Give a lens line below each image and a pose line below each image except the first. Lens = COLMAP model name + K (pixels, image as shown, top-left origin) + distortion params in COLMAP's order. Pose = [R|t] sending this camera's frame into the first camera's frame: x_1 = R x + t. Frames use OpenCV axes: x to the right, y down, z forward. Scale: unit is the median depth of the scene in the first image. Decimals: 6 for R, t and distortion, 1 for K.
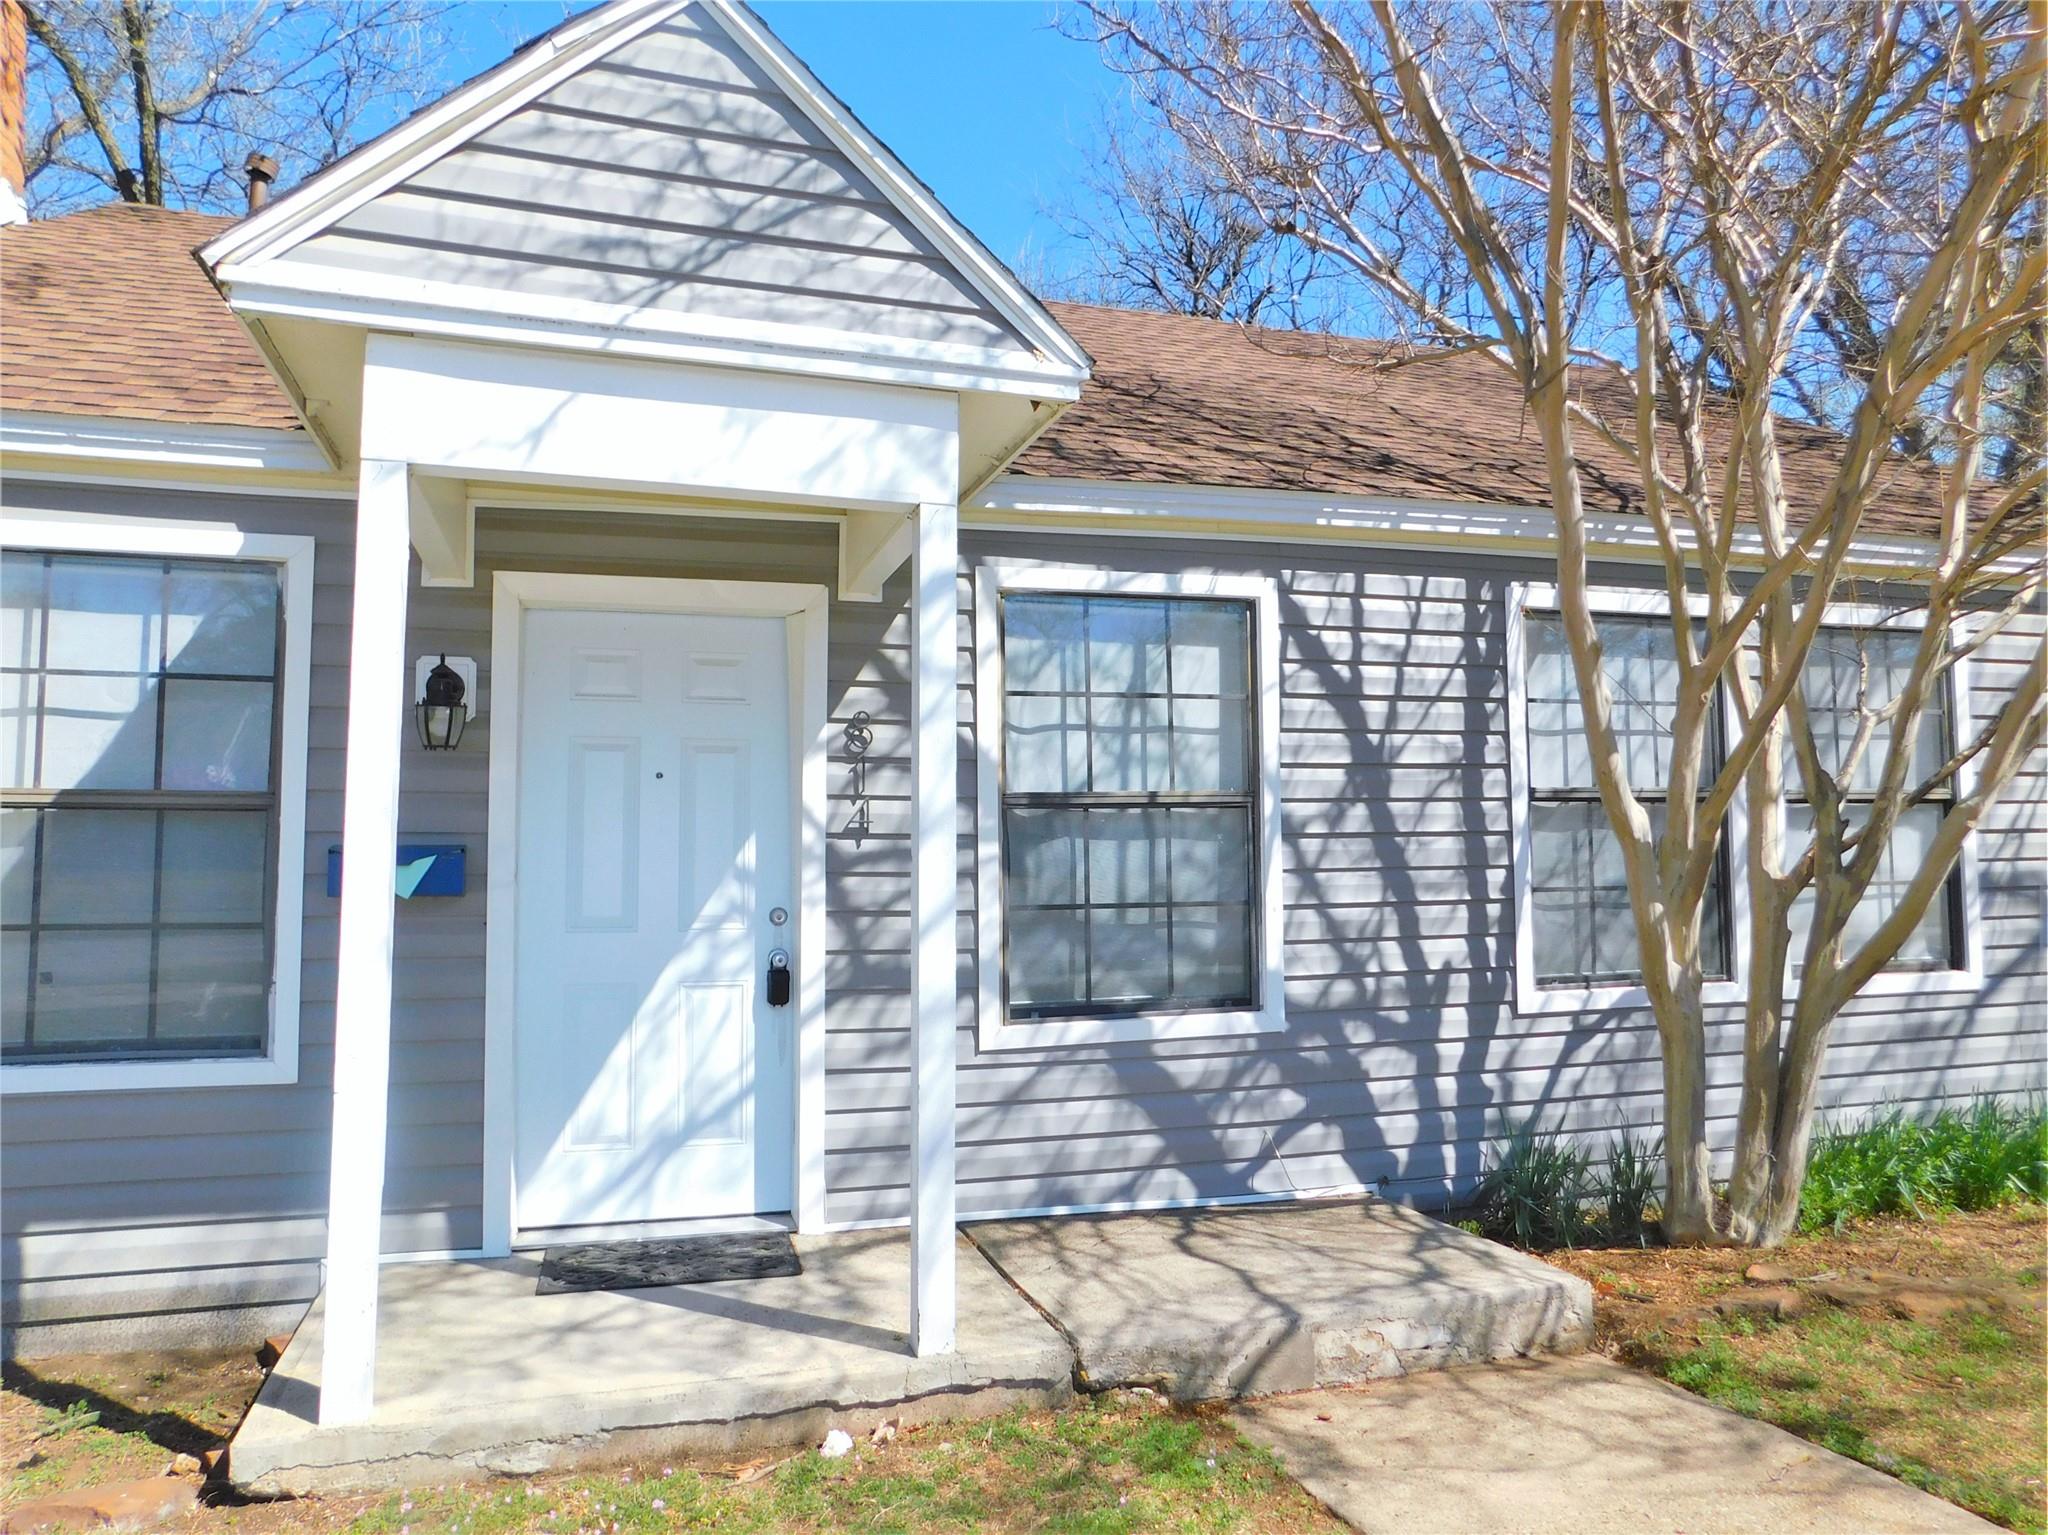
lens RADIAL K [[1396.5, 0, 1022.3], [0, 1396.5, 773.3], [0, 0, 1]] dist [-0.047740, 0.009722]
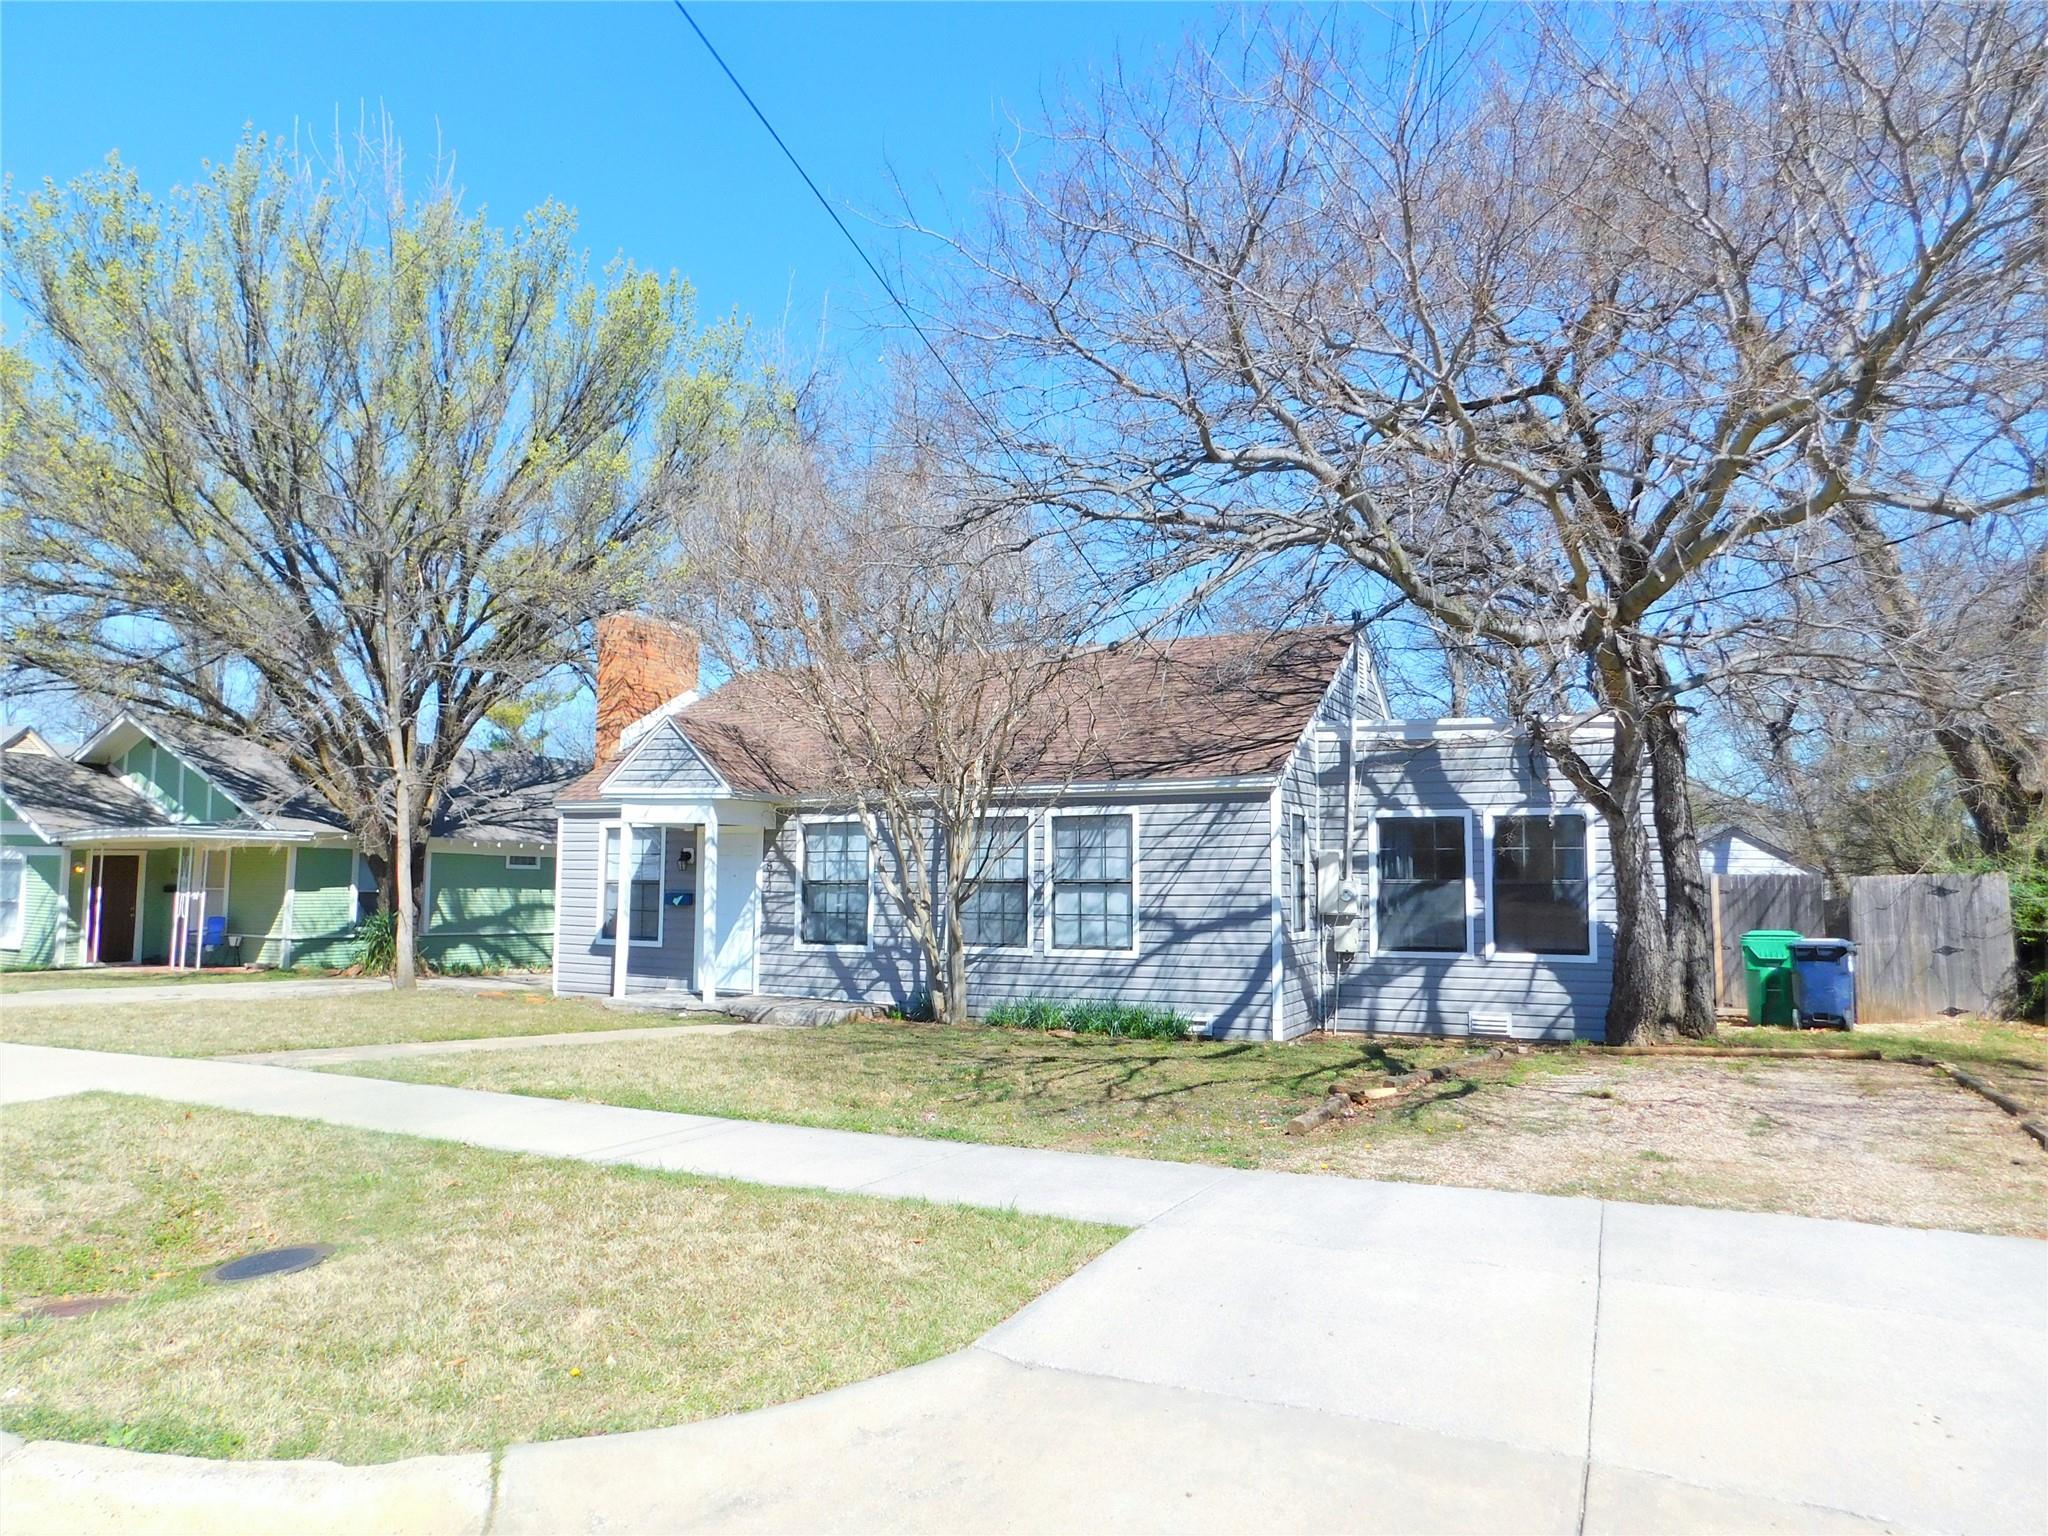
lens RADIAL K [[1396.5, 0, 1026.4], [0, 1396.5, 765.2], [0, 0, 1]] dist [-0.047740, 0.009722]
pose [[0.734445, -0.046744, -0.677056, 2.750754], [0.030184, 0.998888, -0.036220, -0.129876], [0.677996, 0.006166, 0.735039, -1.207936]]
